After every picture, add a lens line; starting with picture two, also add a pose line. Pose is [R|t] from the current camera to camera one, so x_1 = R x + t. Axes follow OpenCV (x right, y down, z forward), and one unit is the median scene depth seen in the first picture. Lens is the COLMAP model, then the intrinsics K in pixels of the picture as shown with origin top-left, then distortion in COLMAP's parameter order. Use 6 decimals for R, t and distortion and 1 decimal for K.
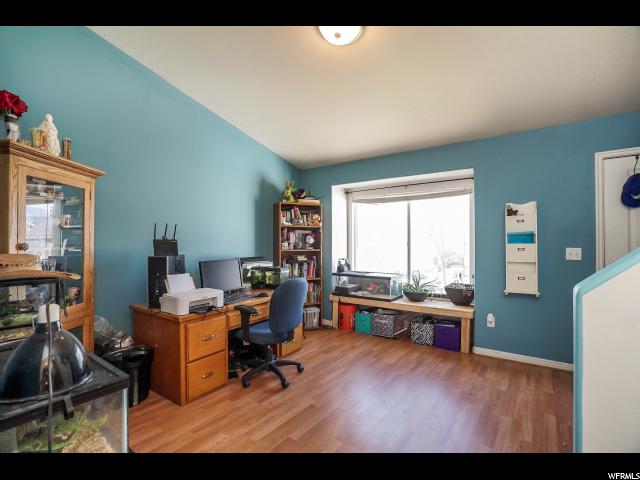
lens RADIAL K [[307.4, 0, 319.7], [0, 307.4, 242.0], [0, 0, 1]] dist [-0.004926, 0.000320]
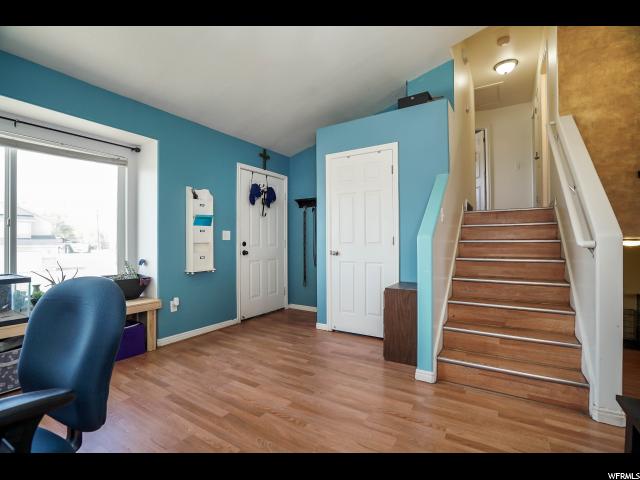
lens RADIAL K [[307.4, 0, 320.7], [0, 307.4, 239.2], [0, 0, 1]] dist [-0.004926, 0.000320]
pose [[-0.060805, 0.003097, 0.998145, -0.472110], [-0.004596, 0.999984, -0.003383, 0.055550], [-0.998139, -0.004793, -0.060790, 0.651837]]
